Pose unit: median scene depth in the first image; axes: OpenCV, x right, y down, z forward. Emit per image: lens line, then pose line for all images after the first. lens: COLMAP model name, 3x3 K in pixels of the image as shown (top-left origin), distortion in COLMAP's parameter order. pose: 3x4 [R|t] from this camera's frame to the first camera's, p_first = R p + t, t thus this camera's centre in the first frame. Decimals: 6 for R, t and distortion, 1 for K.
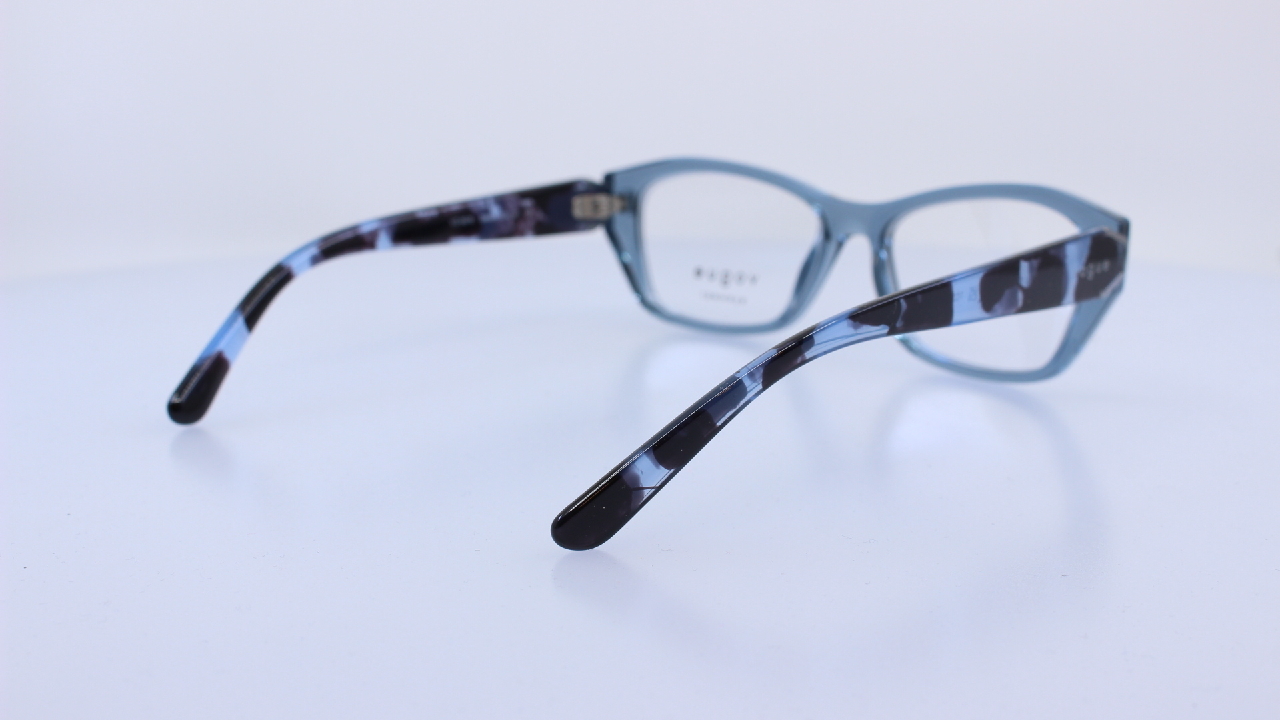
lens RADIAL K [[1690.1, 0, 640.4], [0, 1690.1, 358.3], [0, 0, 1]] dist [-0.081620, 0.000000]
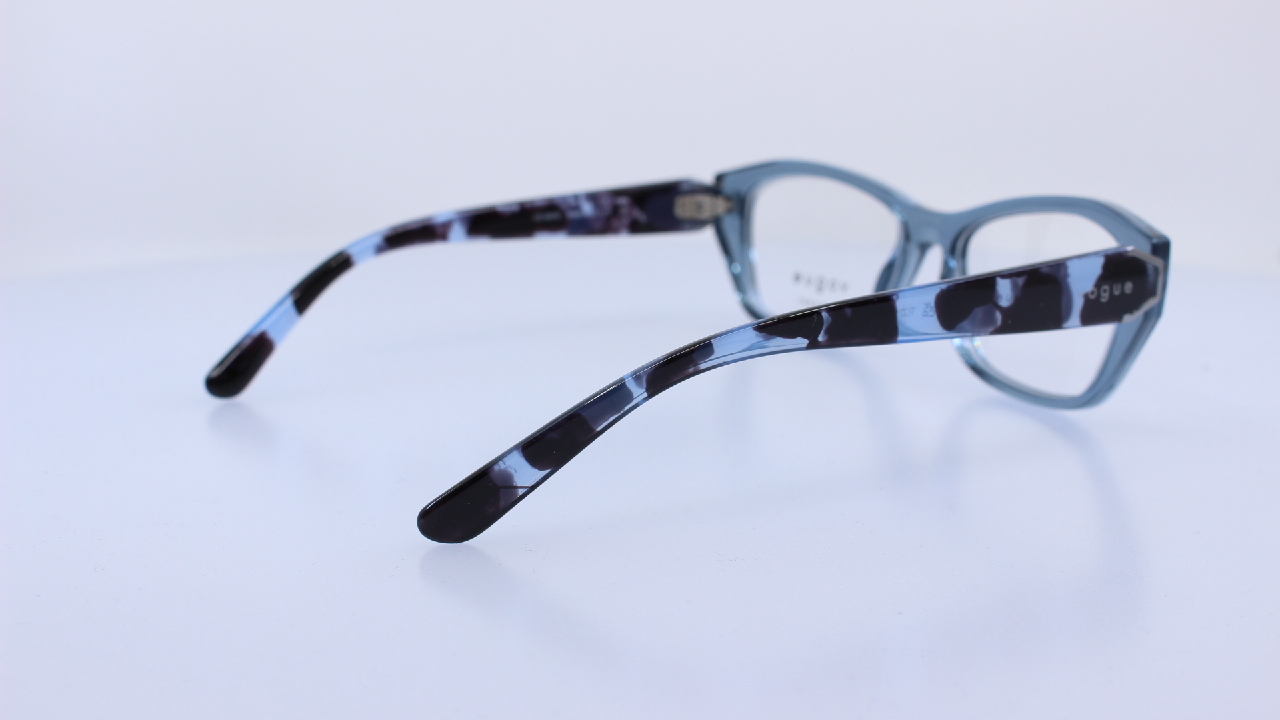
lens RADIAL K [[1690.1, 0, 637.0], [0, 1690.1, 364.0], [0, 0, 1]] dist [-0.081620, 0.000000]
pose [[0.964759, 0.055666, -0.257178, 0.220888], [-0.054284, 0.998448, 0.012477, -0.008609], [0.257473, 0.001923, 0.966284, 0.032143]]
